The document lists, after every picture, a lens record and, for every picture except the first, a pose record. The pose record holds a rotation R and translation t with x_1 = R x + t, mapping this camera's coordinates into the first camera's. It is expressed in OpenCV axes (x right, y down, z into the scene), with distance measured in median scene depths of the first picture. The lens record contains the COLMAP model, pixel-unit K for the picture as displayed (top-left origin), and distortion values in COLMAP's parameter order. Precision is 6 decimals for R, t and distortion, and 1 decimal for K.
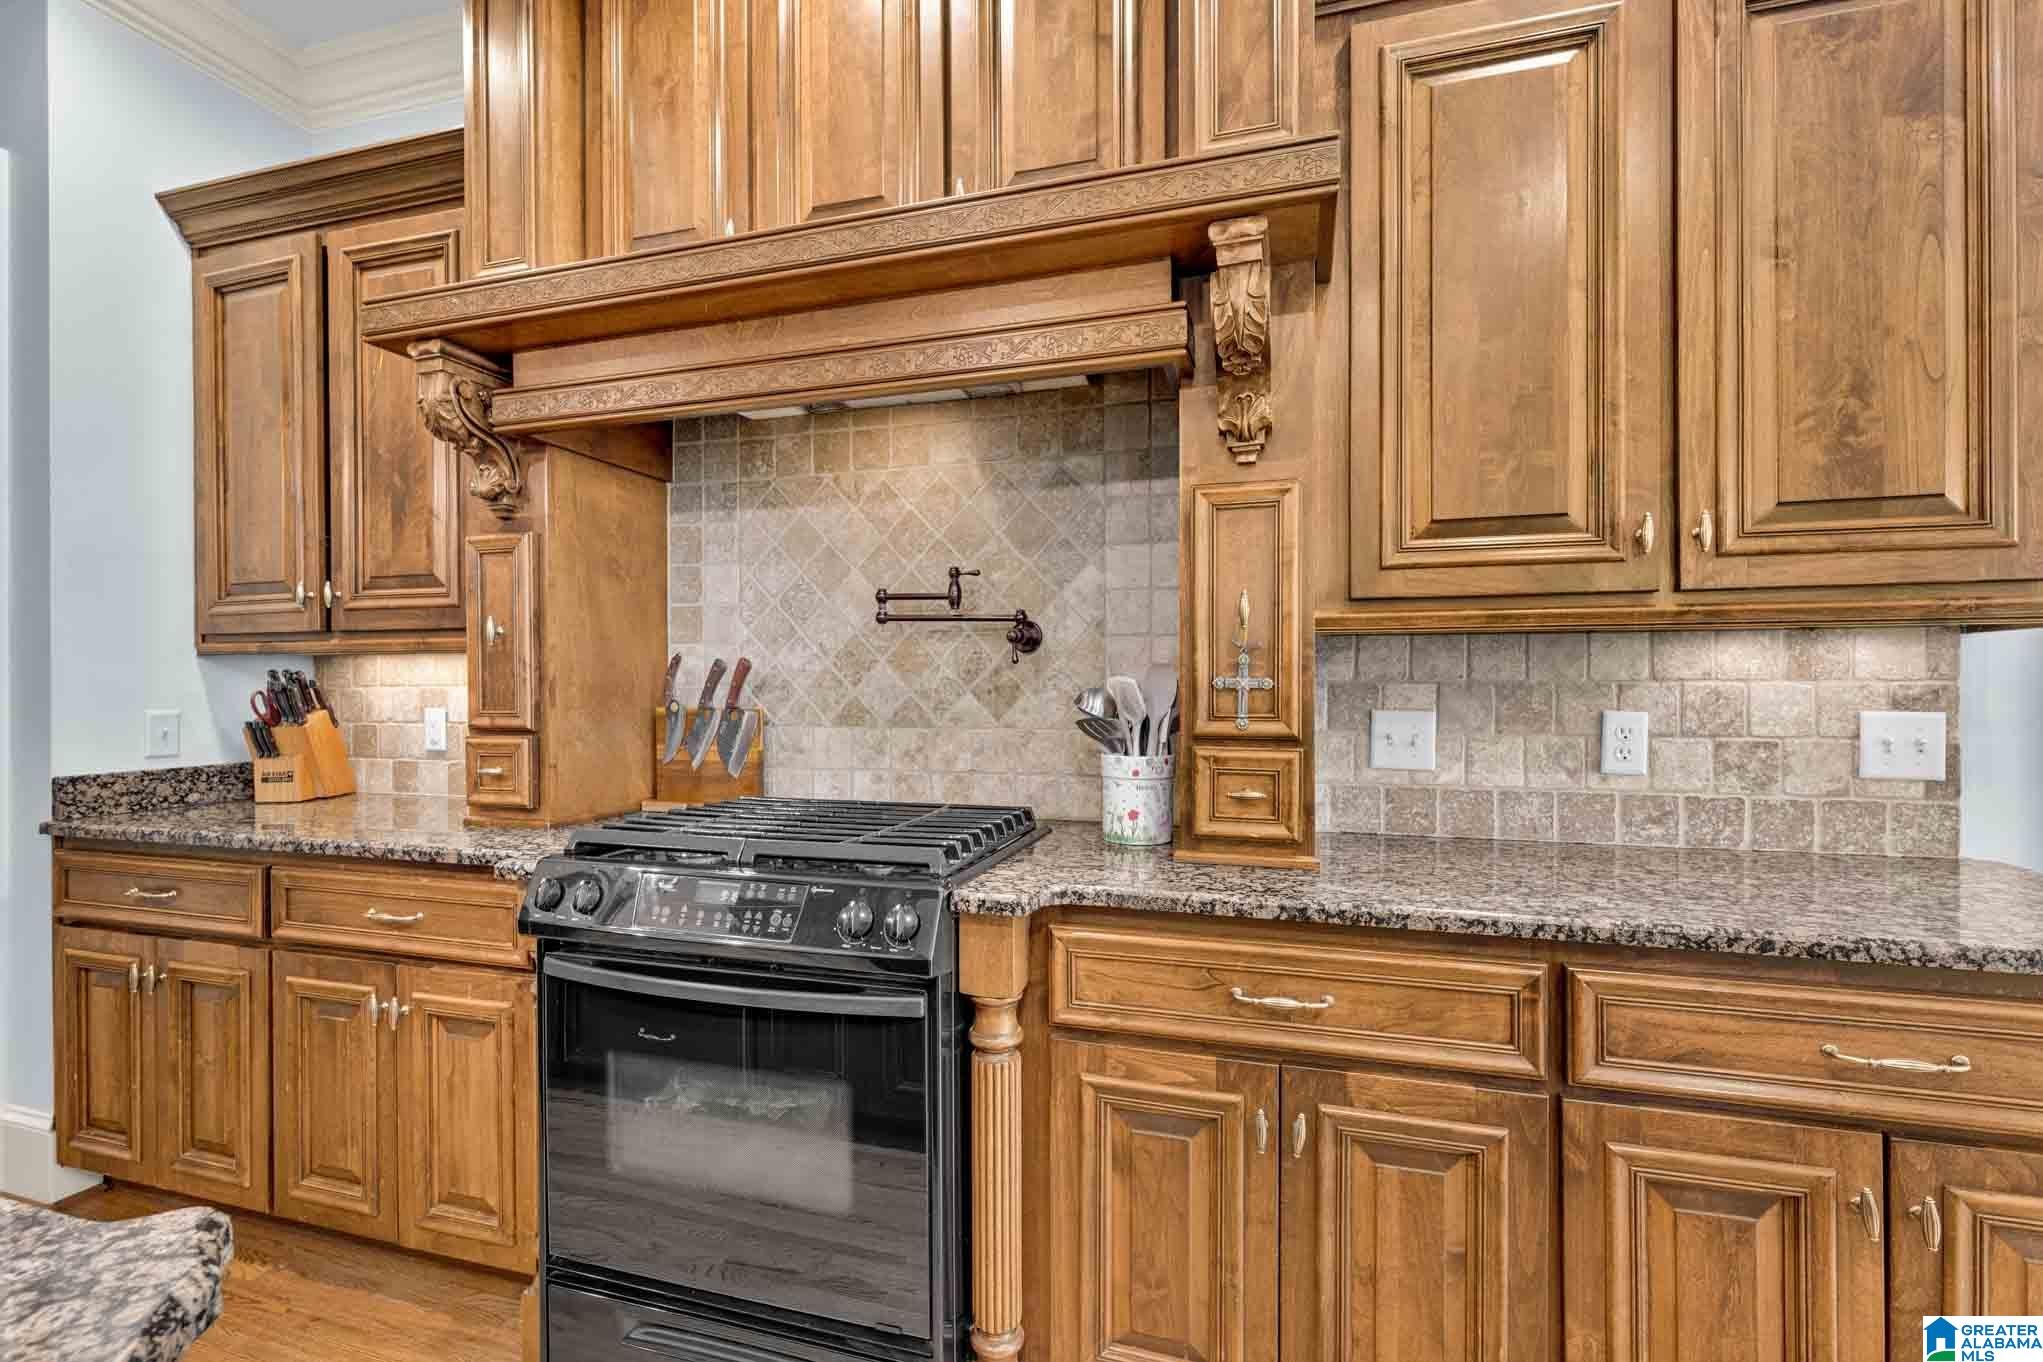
lens RADIAL K [[894.8, 0, 1011.2], [0, 894.8, 691.8], [0, 0, 1]] dist [-0.001495, 0.001066]
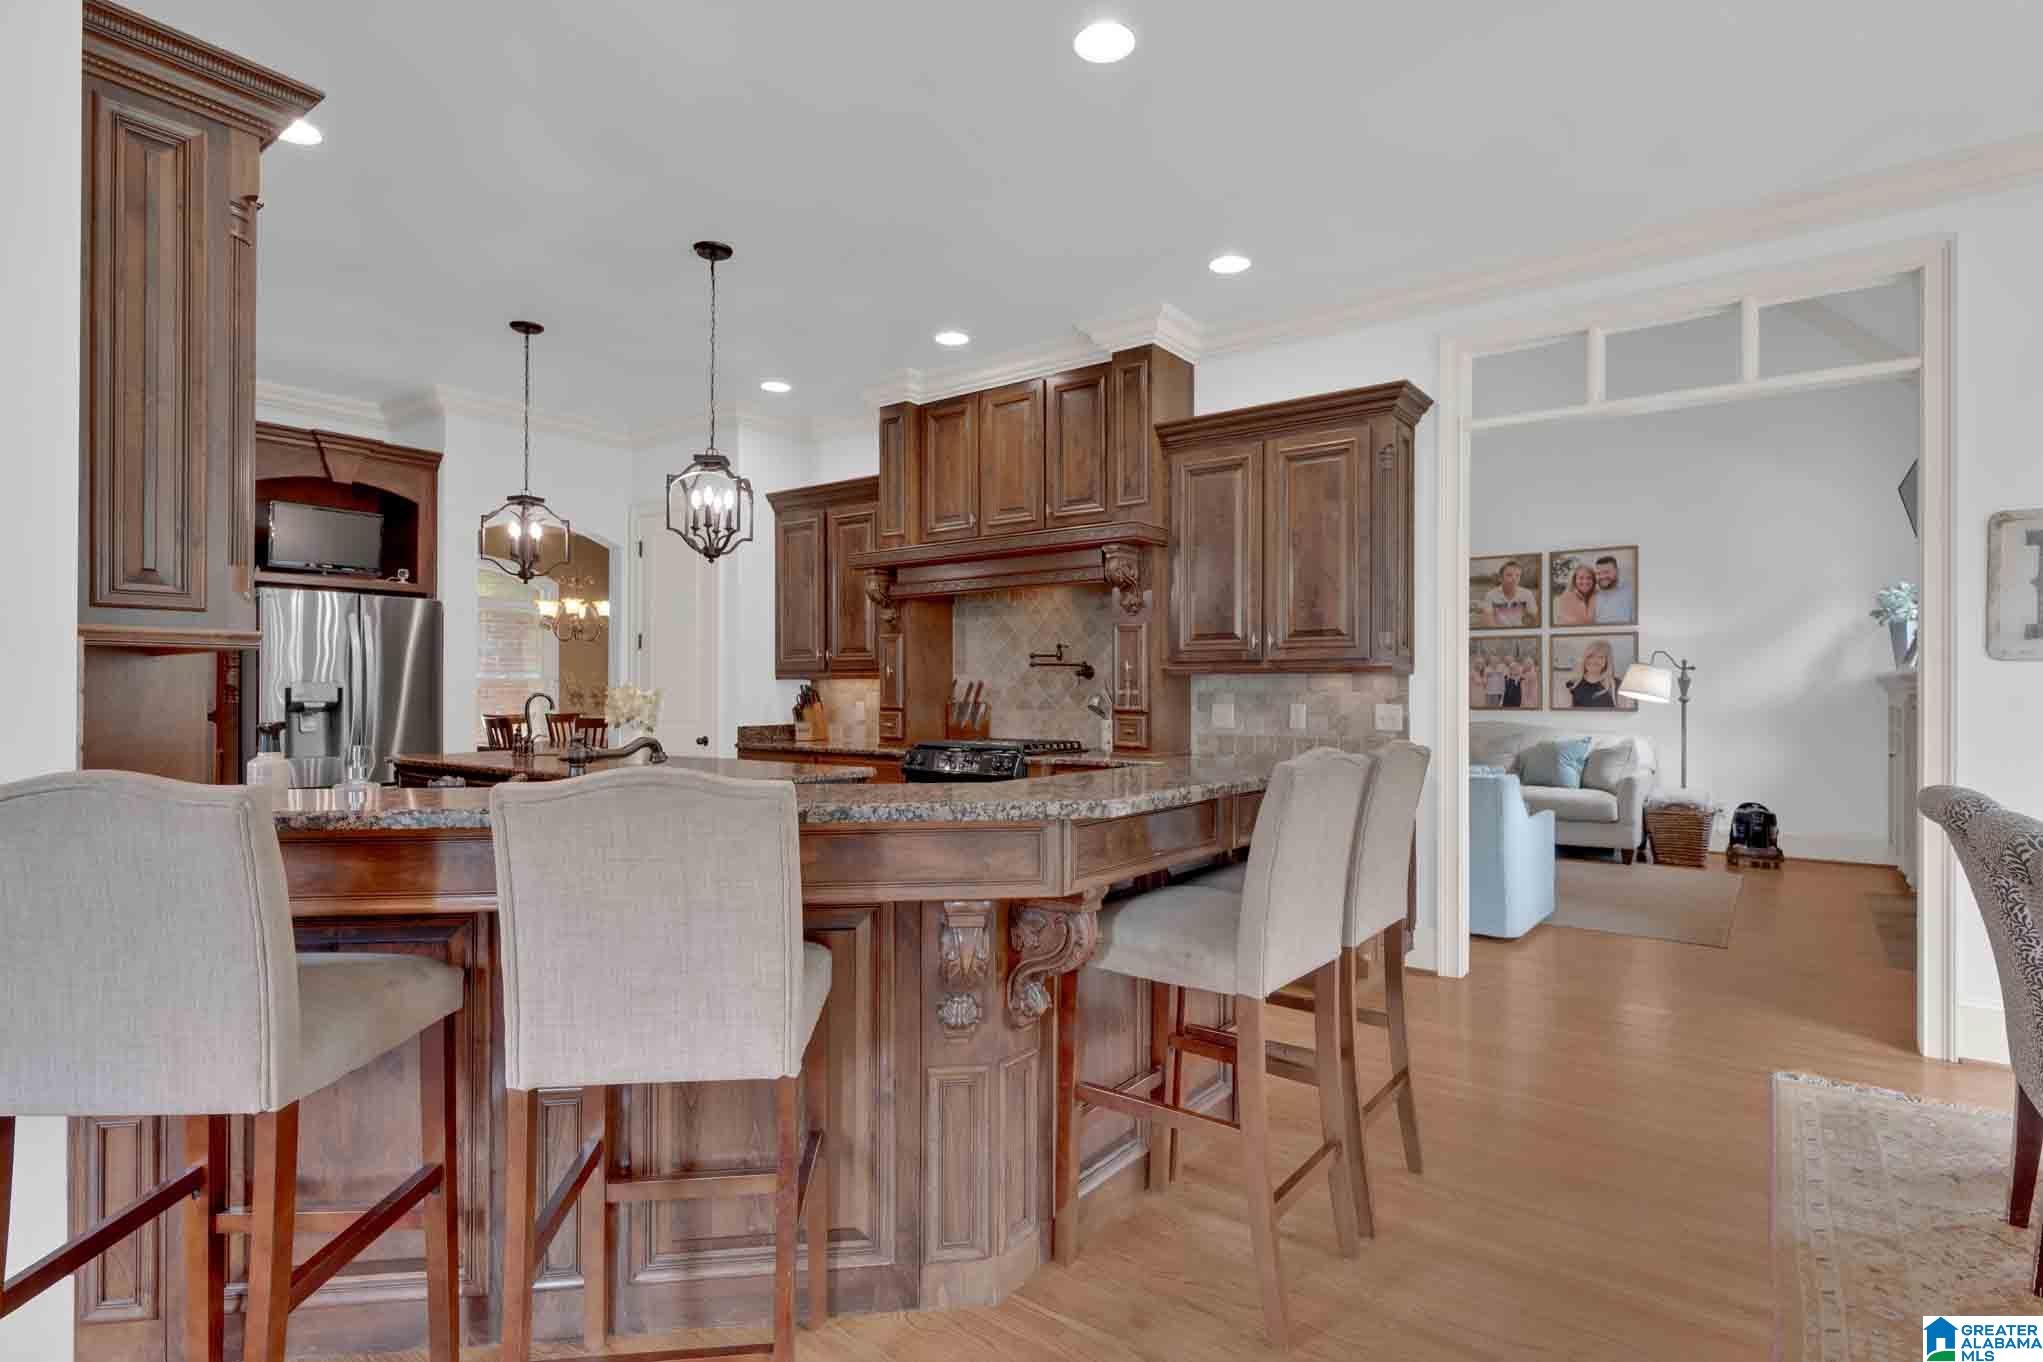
lens RADIAL K [[1038.9, 0, 1026.7], [0, 1038.9, 686.3], [0, 0, 1]] dist [-0.001307, -0.000090]
pose [[0.940605, 0.001163, -0.339500, 0.790356], [-0.004179, 0.999958, -0.008153, -0.001193], [0.339477, 0.009087, 0.940571, -1.635314]]
